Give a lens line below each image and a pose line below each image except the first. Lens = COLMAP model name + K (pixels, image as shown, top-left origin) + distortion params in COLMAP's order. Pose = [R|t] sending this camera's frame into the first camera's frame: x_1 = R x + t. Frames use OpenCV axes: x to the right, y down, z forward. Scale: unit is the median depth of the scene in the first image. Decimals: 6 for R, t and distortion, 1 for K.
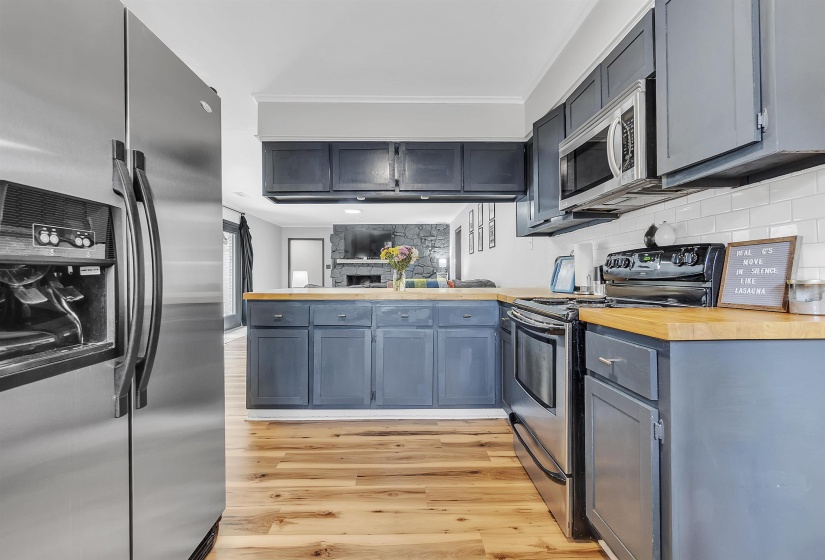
lens RADIAL K [[366.9, 0, 411.9], [0, 366.9, 272.0], [0, 0, 1]] dist [-0.001031, 0.000069]
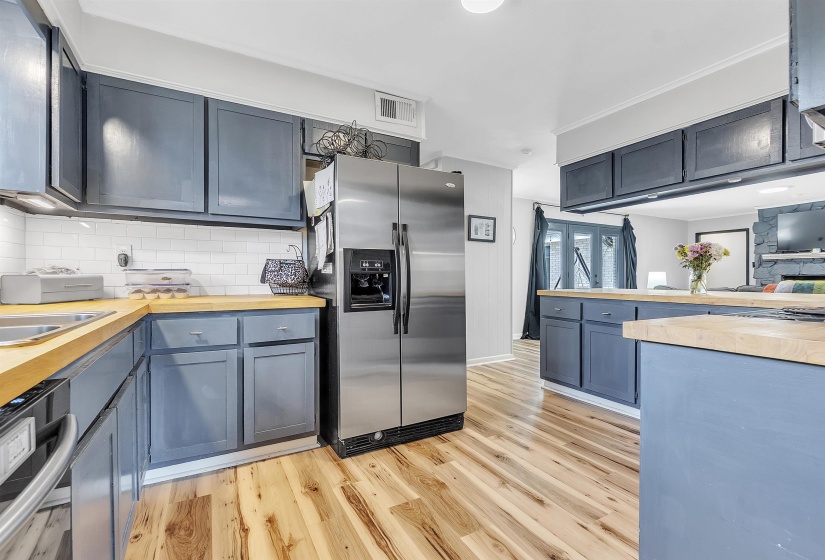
lens RADIAL K [[371.2, 0, 412.5], [0, 371.2, 280.0], [0, 0, 1]] dist [-0.000733, -0.000116]
pose [[0.468481, 0.006648, -0.883449, 0.543188], [0.011122, 0.999848, 0.013422, -0.001602], [0.883404, -0.016114, 0.468336, -0.023930]]
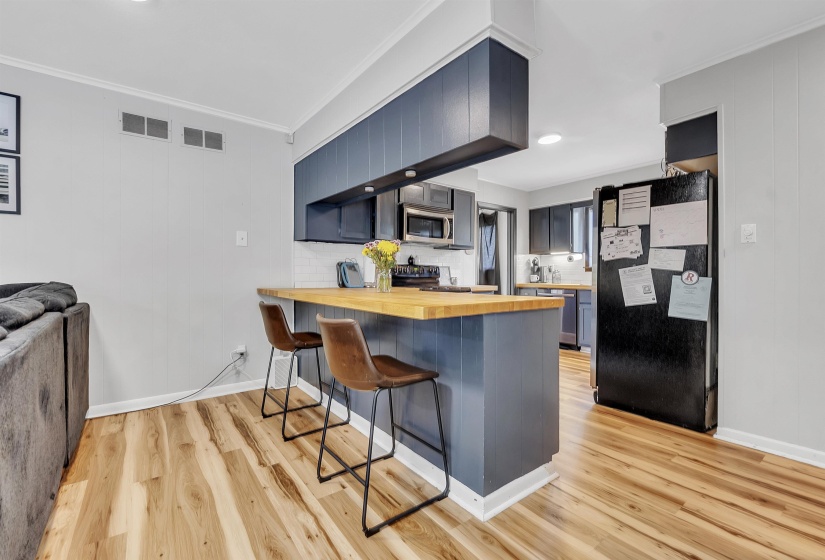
lens RADIAL K [[356.1, 0, 407.3], [0, 356.1, 274.3], [0, 0, 1]] dist [-0.000488, 0.000560]
pose [[-0.576113, 0.006399, 0.817345, -0.955551], [-0.008494, 0.999868, -0.013814, 0.022742], [-0.817326, -0.014901, -0.575983, 1.828358]]
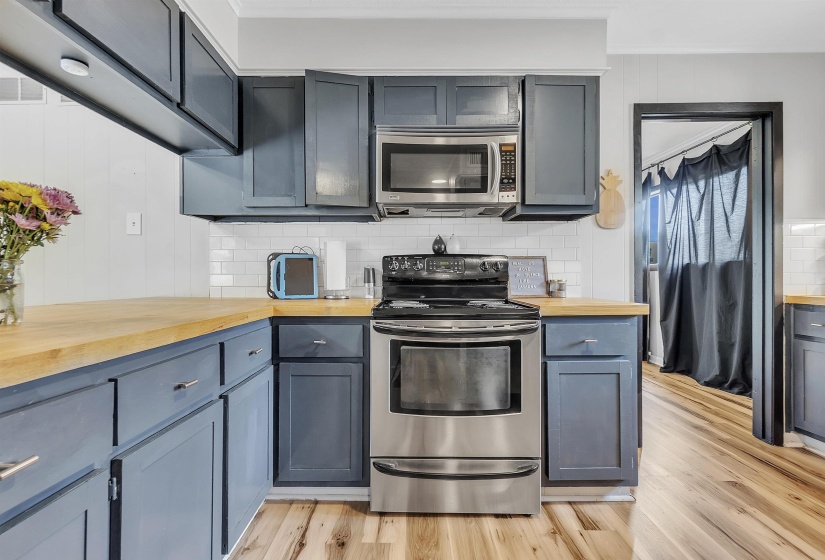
lens RADIAL K [[358.7, 0, 406.2], [0, 358.7, 279.6], [0, 0, 1]] dist [-0.001943, 0.000189]
pose [[0.032269, -0.003096, 0.999474, -0.399457], [-0.009736, 0.999947, 0.003412, 0.010584], [-0.999432, -0.009841, 0.032238, 0.824605]]
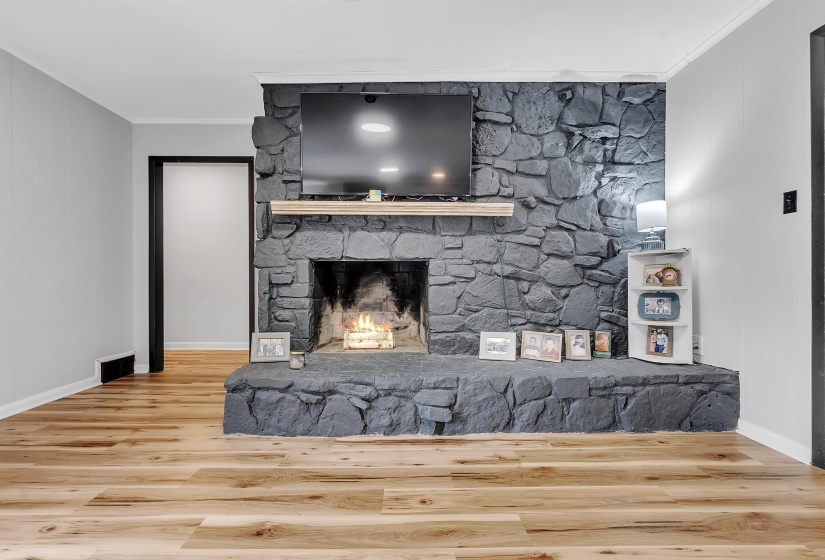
lens RADIAL K [[362.0, 0, 408.3], [0, 362.0, 282.5], [0, 0, 1]] dist [-0.001880, -0.000031]
pose [[0.999884, 0.004540, -0.014509, -0.387948], [-0.004391, 0.999937, 0.010319, 0.093877], [0.014555, -0.010254, 0.999841, 2.900798]]
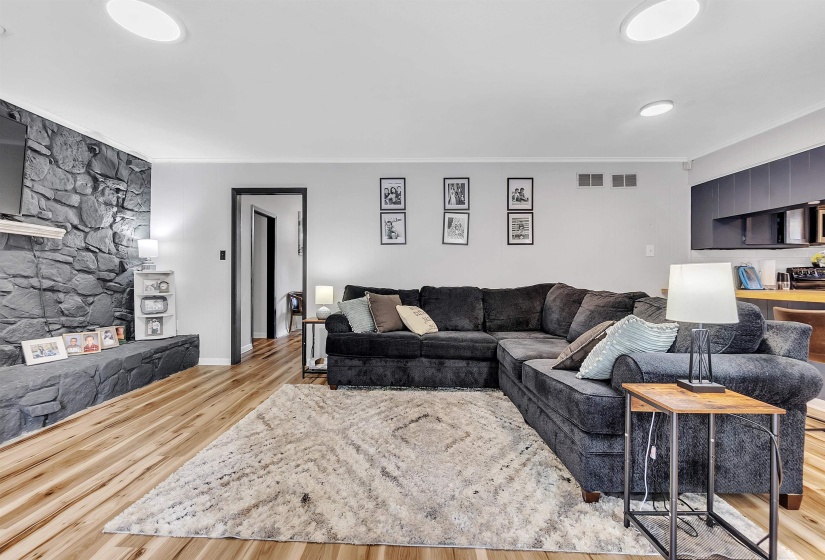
lens RADIAL K [[351.3, 0, 409.4], [0, 351.3, 276.4], [0, 0, 1]] dist [-0.002272, -0.000483]
pose [[0.048211, 0.009797, 0.998789, -1.290355], [-0.012796, 0.999876, -0.009190, 0.033962], [-0.998755, -0.012337, 0.048330, 2.678038]]
